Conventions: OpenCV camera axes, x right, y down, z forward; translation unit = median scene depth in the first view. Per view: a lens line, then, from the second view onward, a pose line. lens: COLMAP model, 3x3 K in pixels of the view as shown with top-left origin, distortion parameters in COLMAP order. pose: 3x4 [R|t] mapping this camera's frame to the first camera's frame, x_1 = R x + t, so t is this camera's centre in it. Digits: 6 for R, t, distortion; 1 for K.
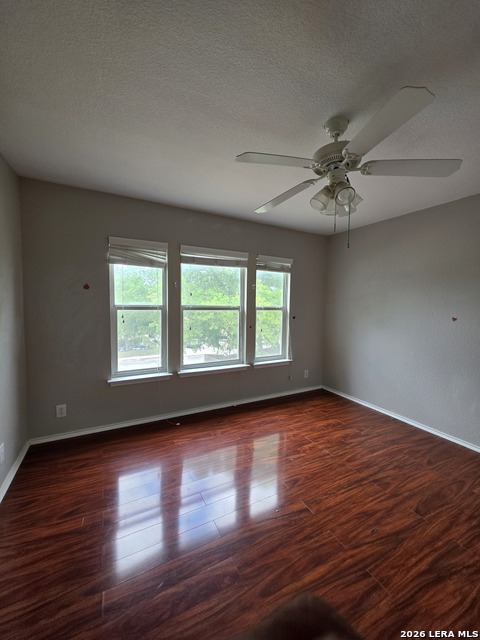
lens RADIAL K [[256.8, 0, 240.5], [0, 256.8, 313.3], [0, 0, 1]] dist [0.005232, 0.000291]
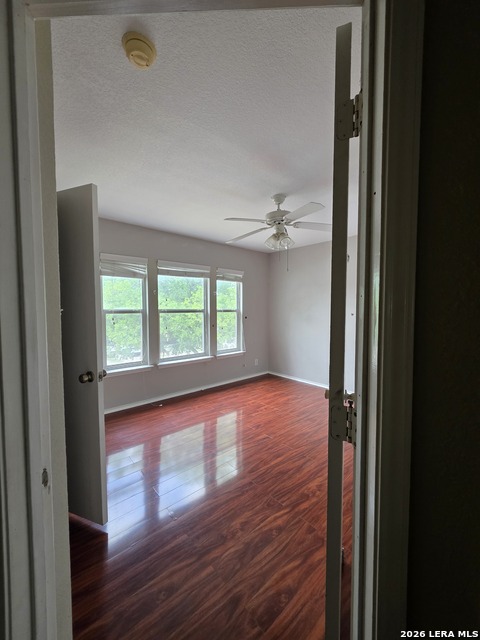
lens RADIAL K [[256.8, 0, 239.1], [0, 256.8, 310.6], [0, 0, 1]] dist [0.005232, 0.000291]
pose [[0.973488, -0.021530, 0.227722, -0.140630], [0.028588, 0.999206, -0.027740, 0.020997], [-0.226944, 0.033515, 0.973331, -0.280271]]
